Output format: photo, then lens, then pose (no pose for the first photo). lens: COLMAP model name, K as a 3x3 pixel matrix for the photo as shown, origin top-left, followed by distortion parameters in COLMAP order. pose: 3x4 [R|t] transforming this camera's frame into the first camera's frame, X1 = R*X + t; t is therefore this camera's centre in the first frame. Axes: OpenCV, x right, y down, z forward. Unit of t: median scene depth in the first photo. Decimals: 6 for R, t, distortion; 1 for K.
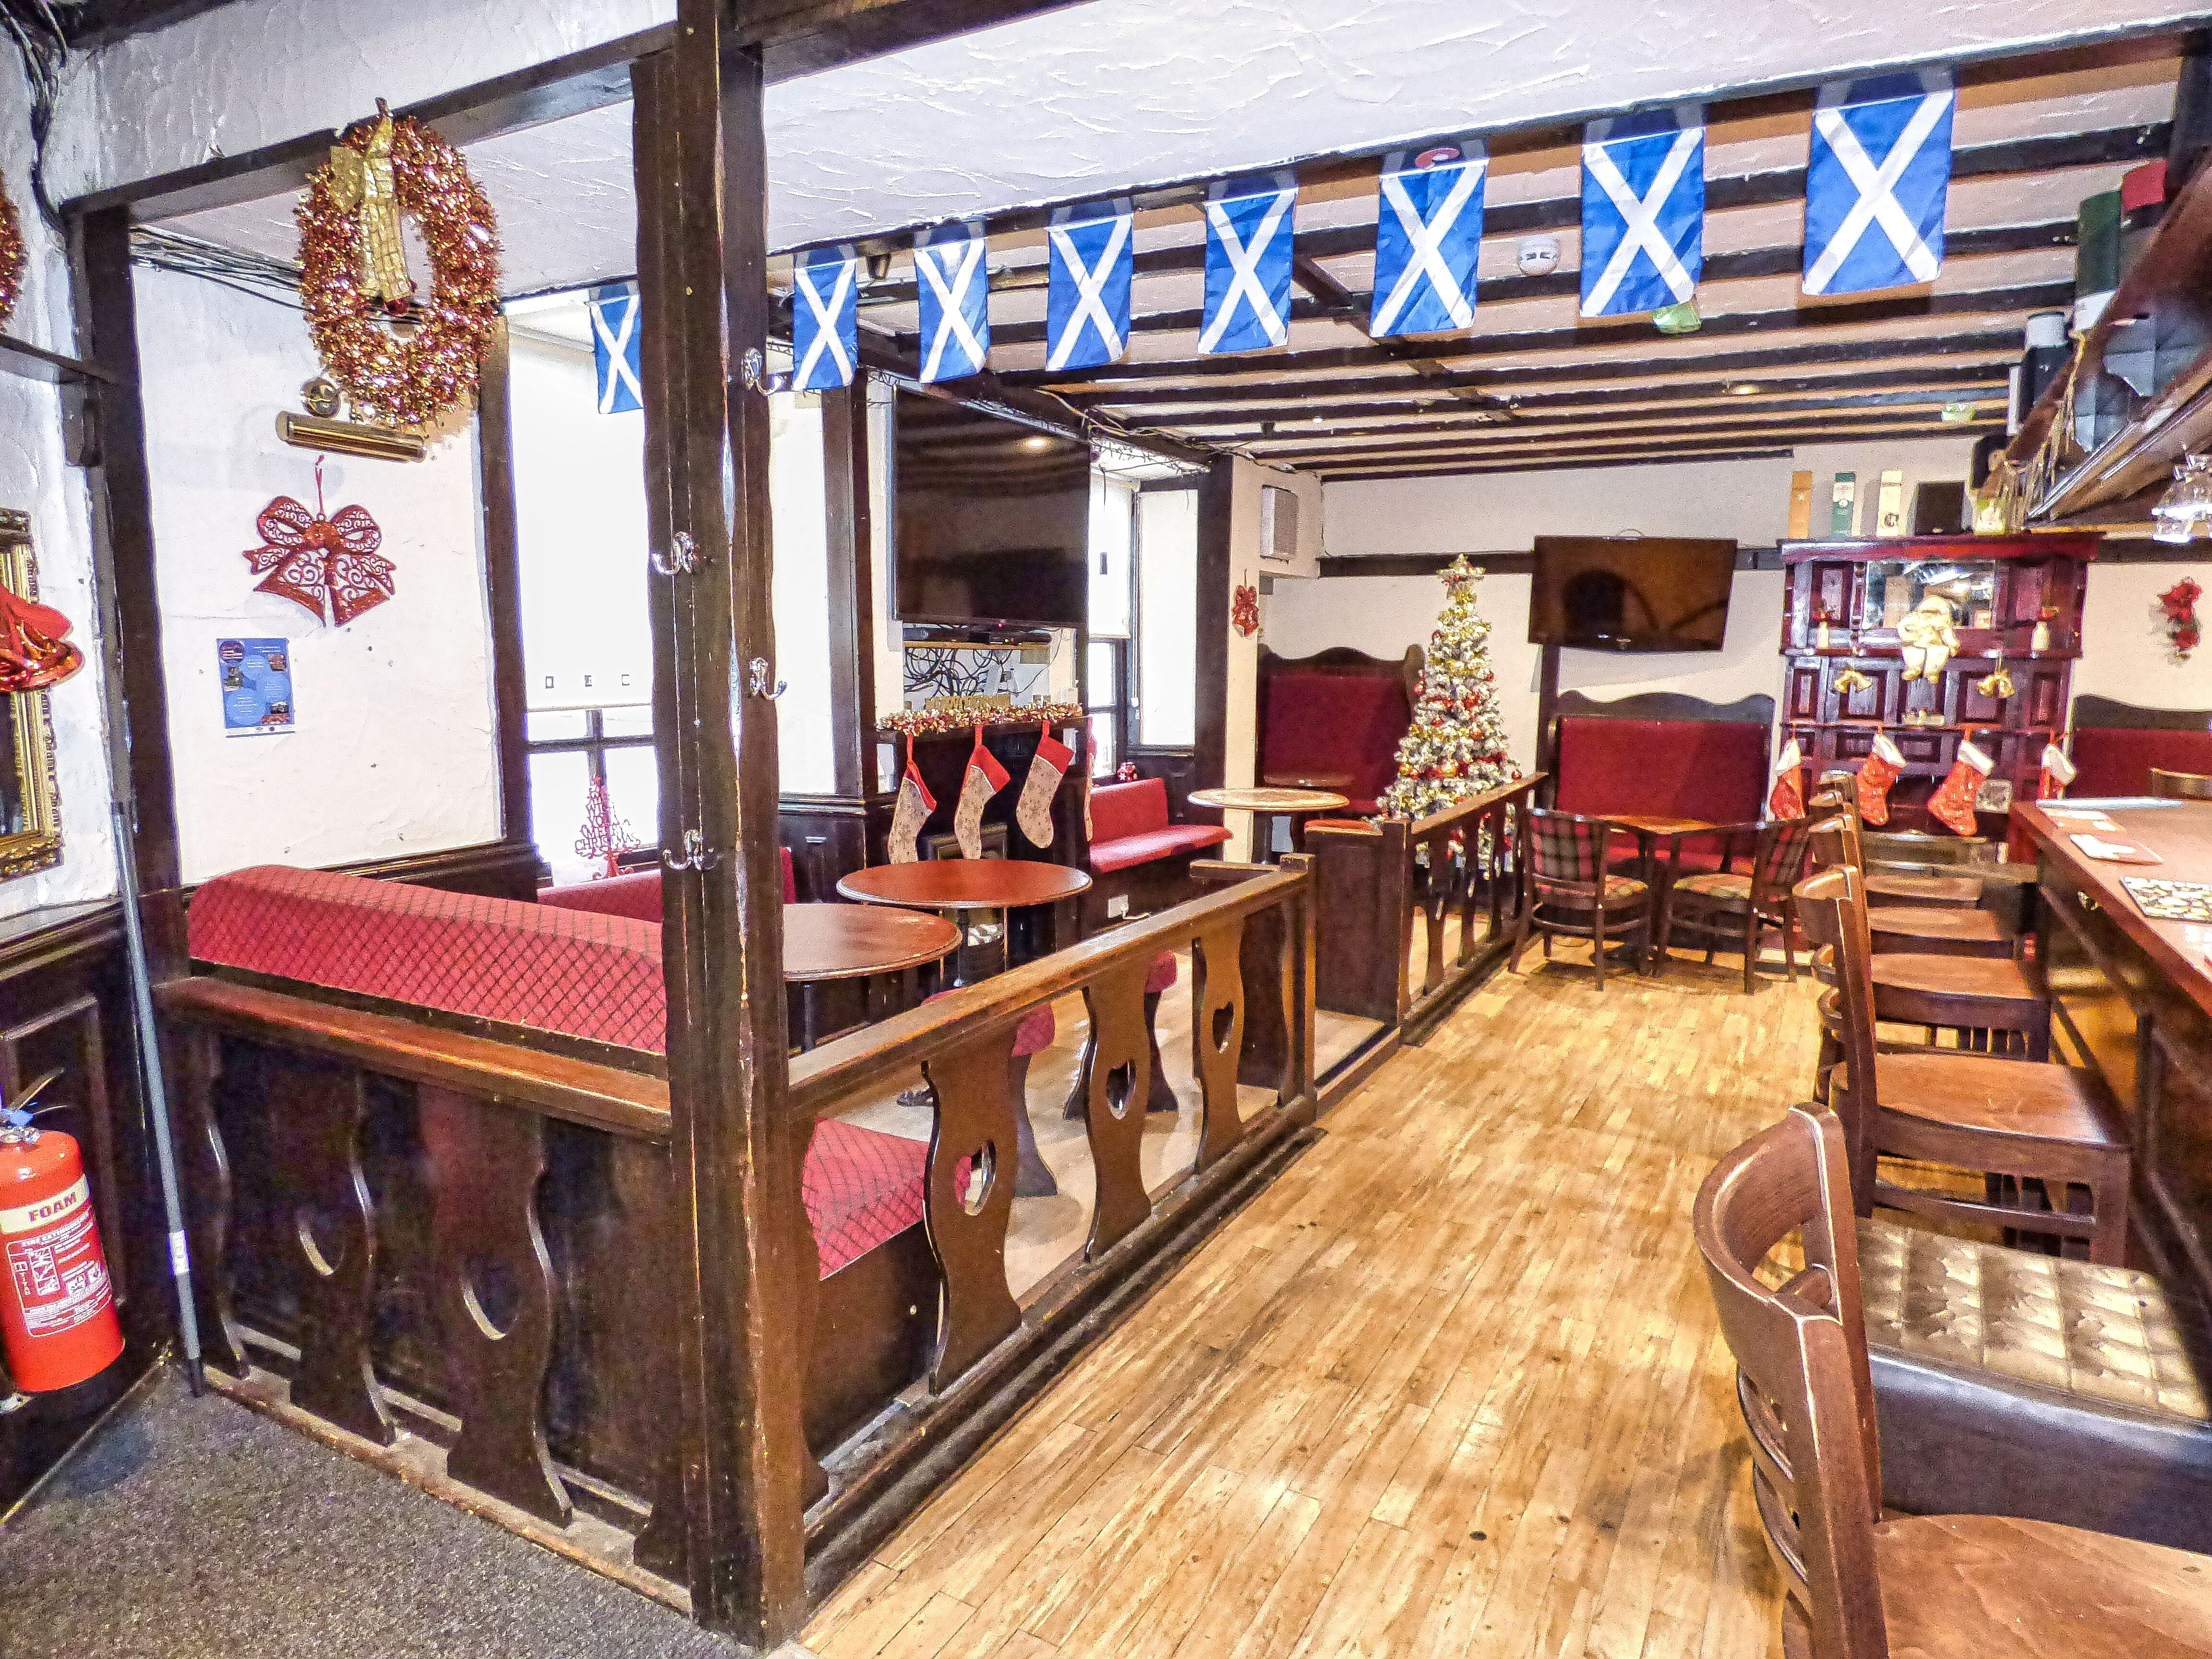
lens RADIAL K [[1373.5, 0, 1106.0], [0, 1373.5, 829.5], [0, 0, 1]] dist [-0.042861, -0.000092]
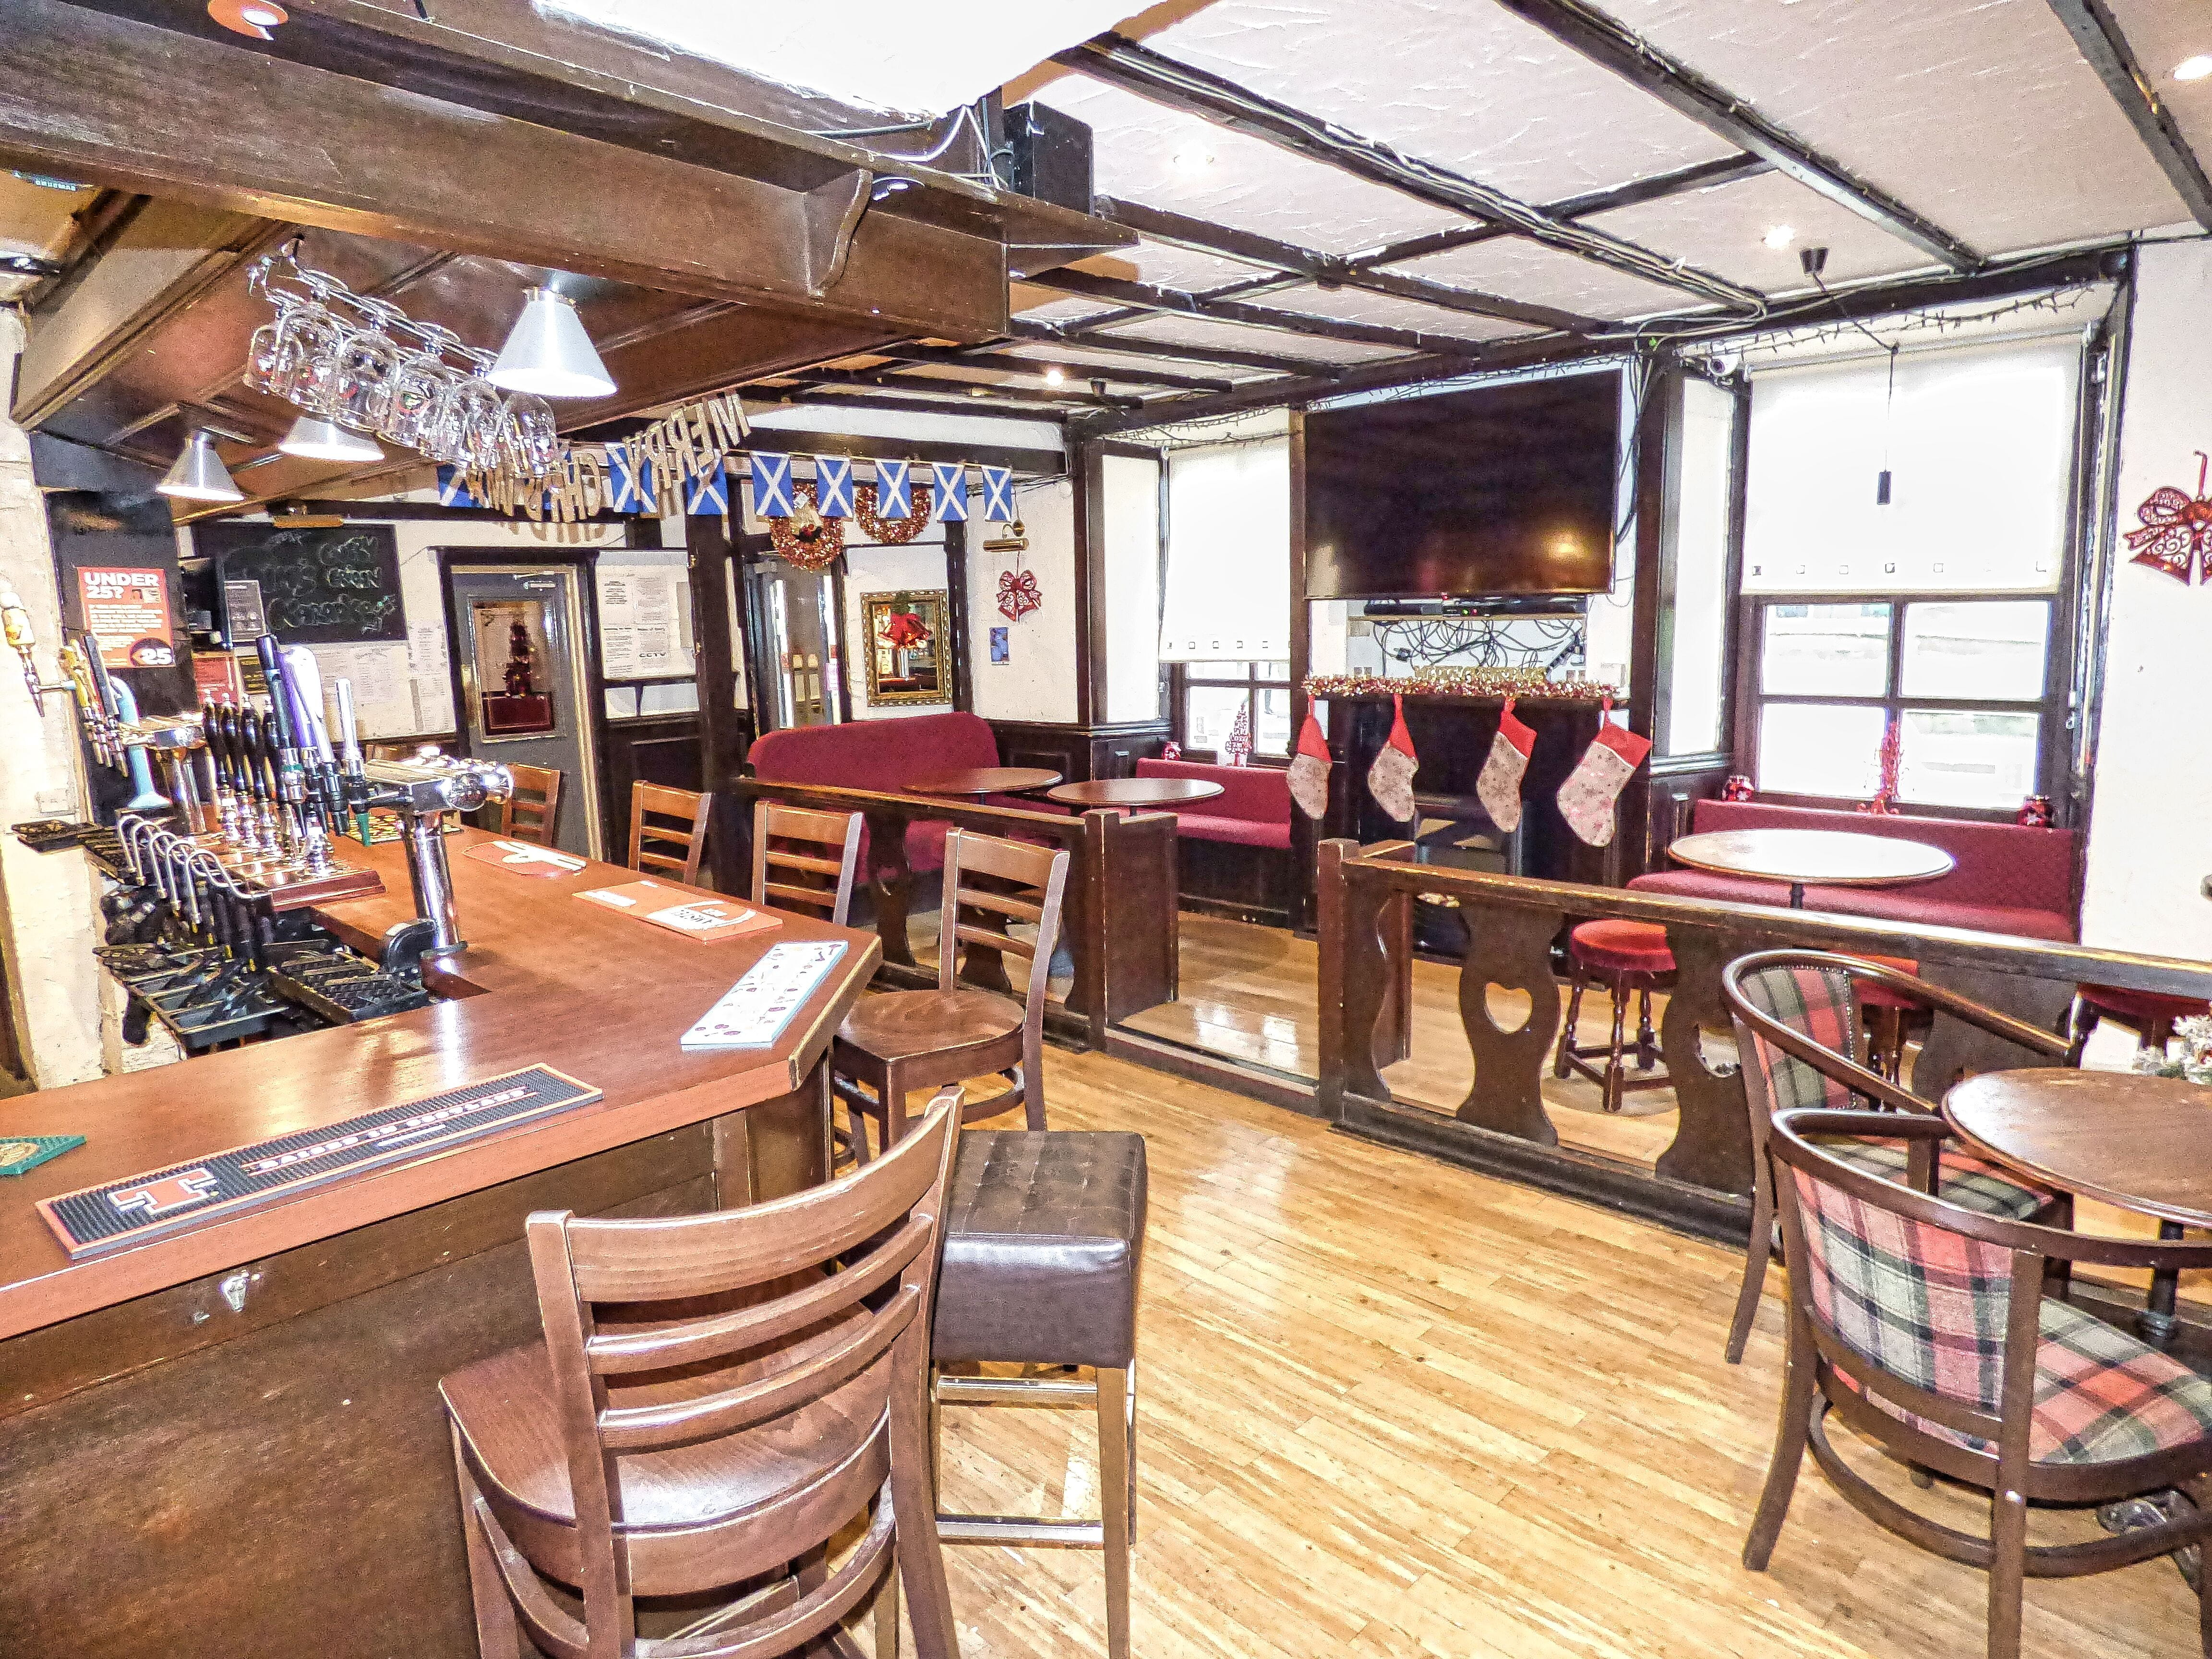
lens RADIAL K [[1328.9, 0, 1106.0], [0, 1328.9, 829.5], [0, 0, 1]] dist [-0.000152, -0.000253]
pose [[-0.276798, 0.161587, -0.947245, 1.160386], [-0.093937, 0.976489, 0.194025, -0.181000], [0.956326, 0.142687, -0.255111, 1.243890]]
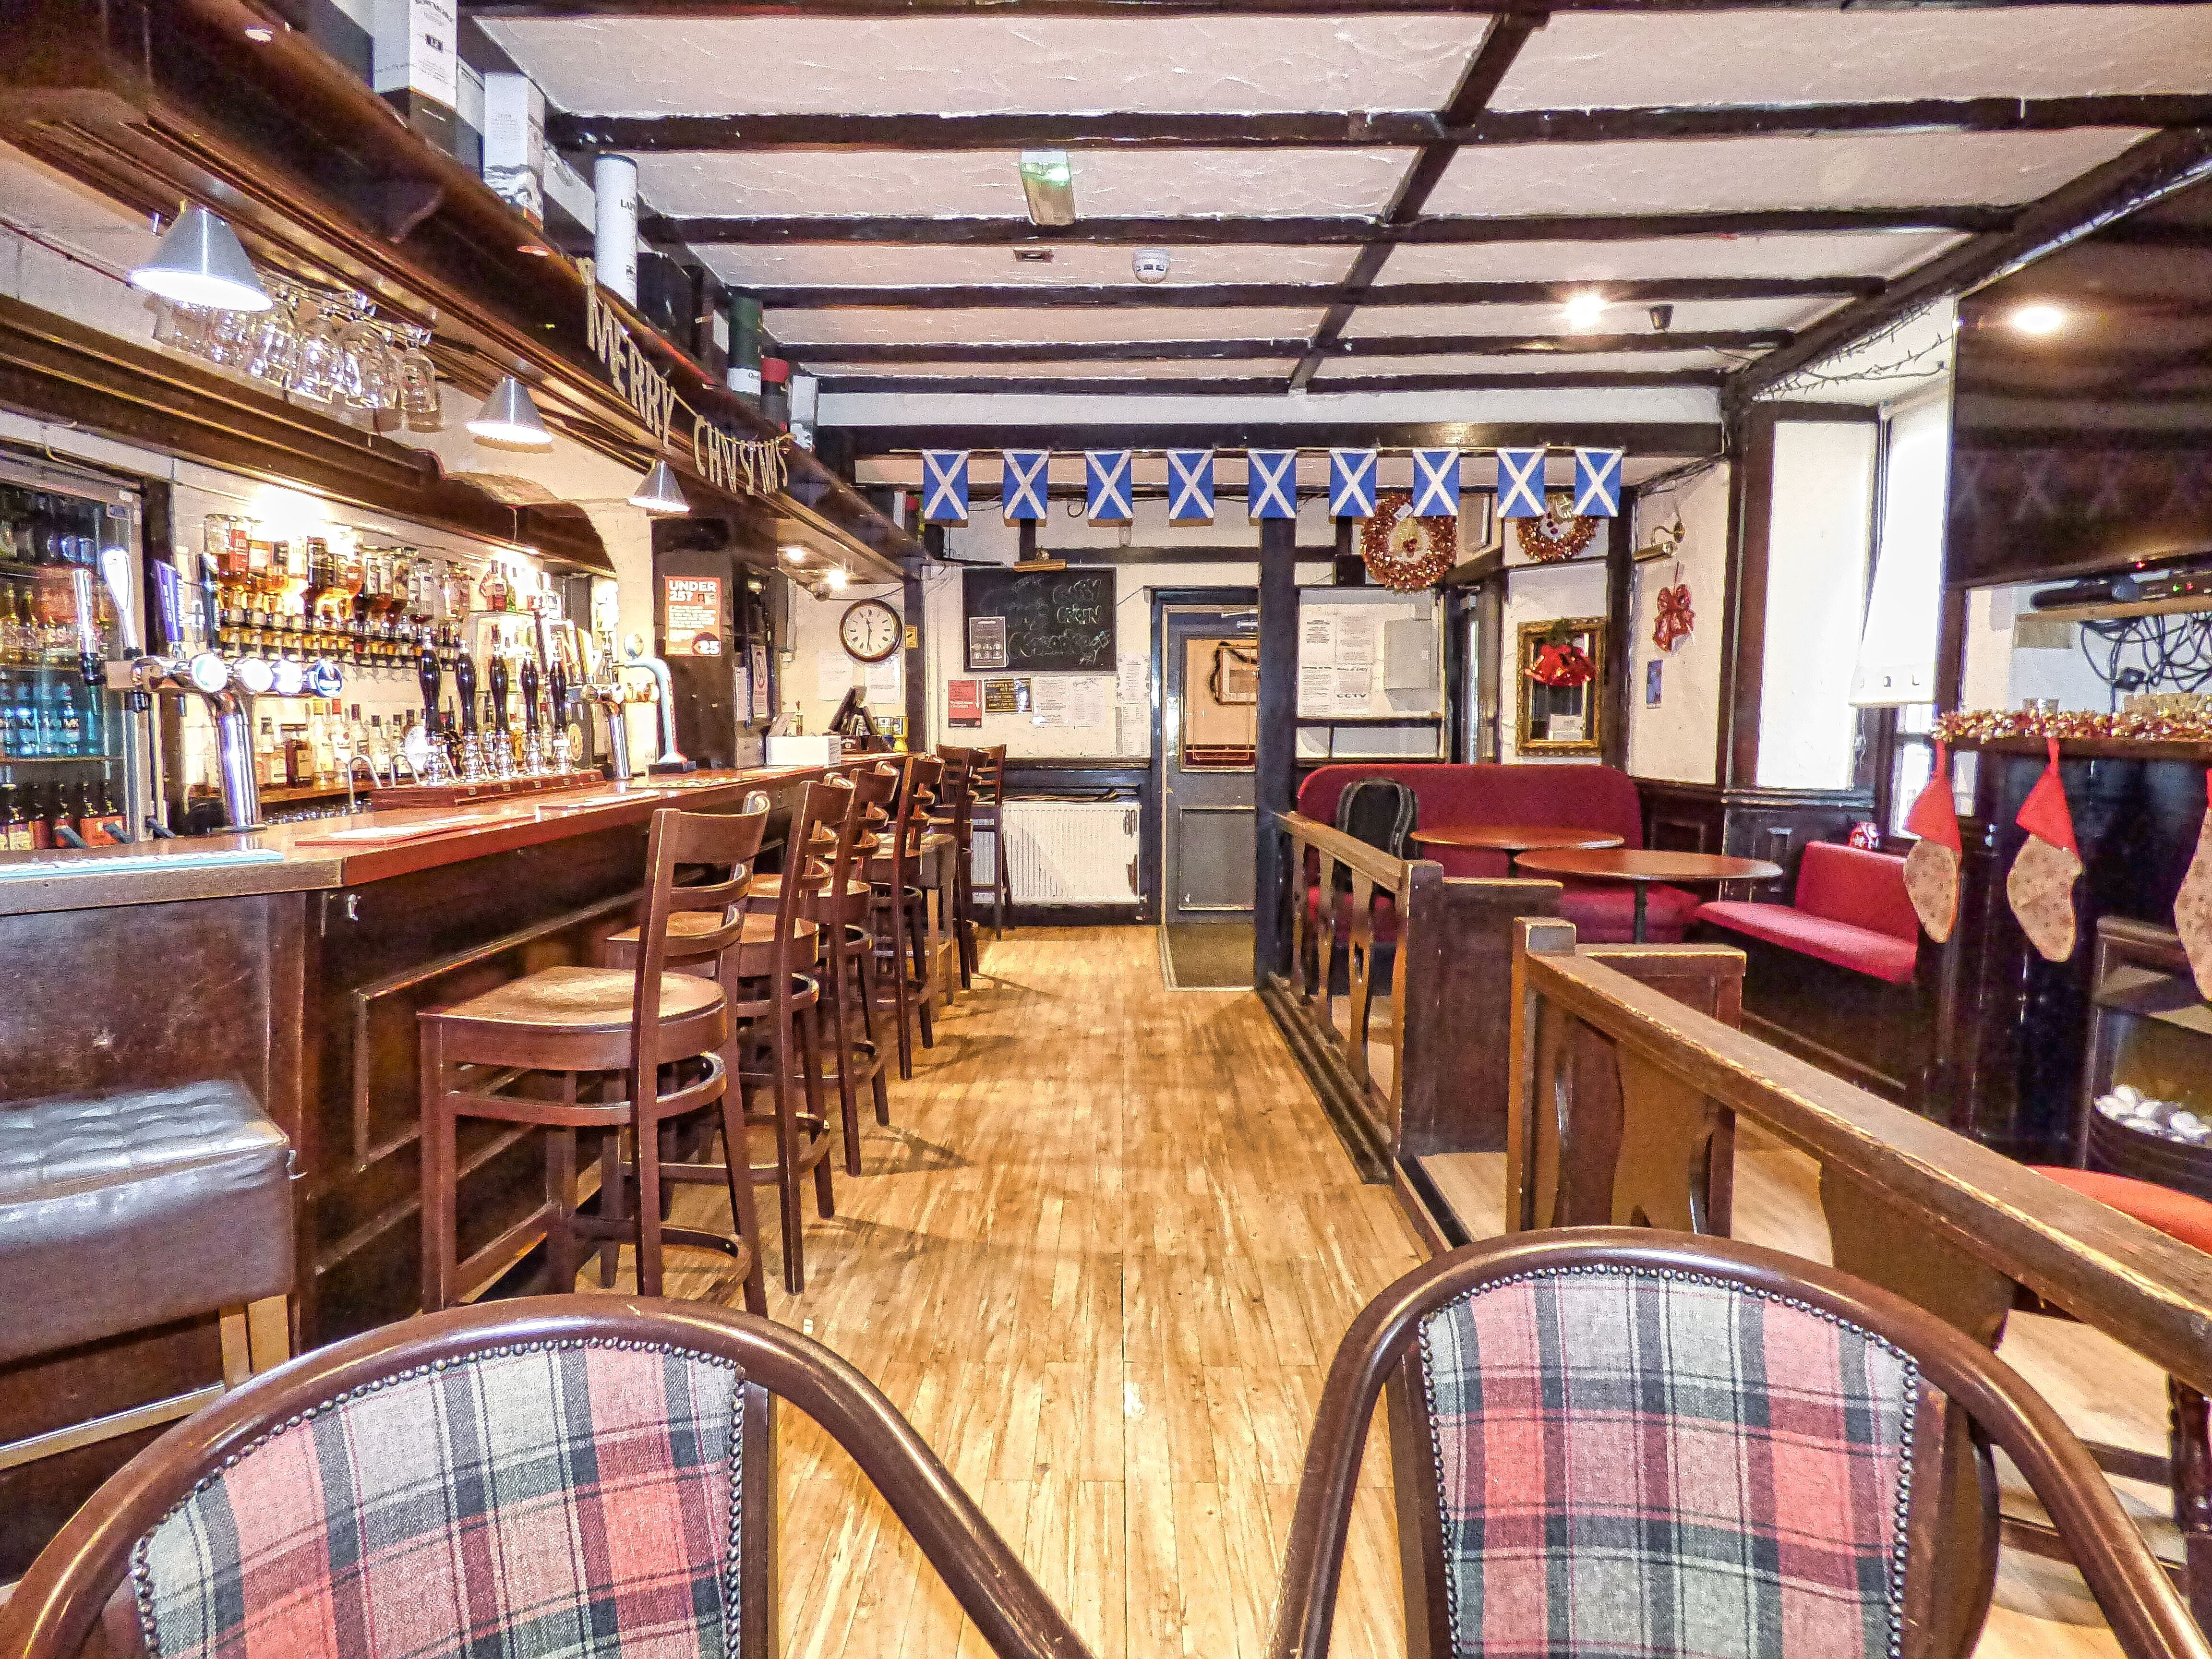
lens RADIAL K [[1320.5, 0, 1106.0], [0, 1320.5, 829.5], [0, 0, 1]] dist [-0.032604, -0.000084]
pose [[-0.882922, 0.033773, -0.468303, 0.666158], [-0.064095, 0.979402, 0.191476, -0.141861], [0.465124, 0.199075, -0.862571, 1.547359]]
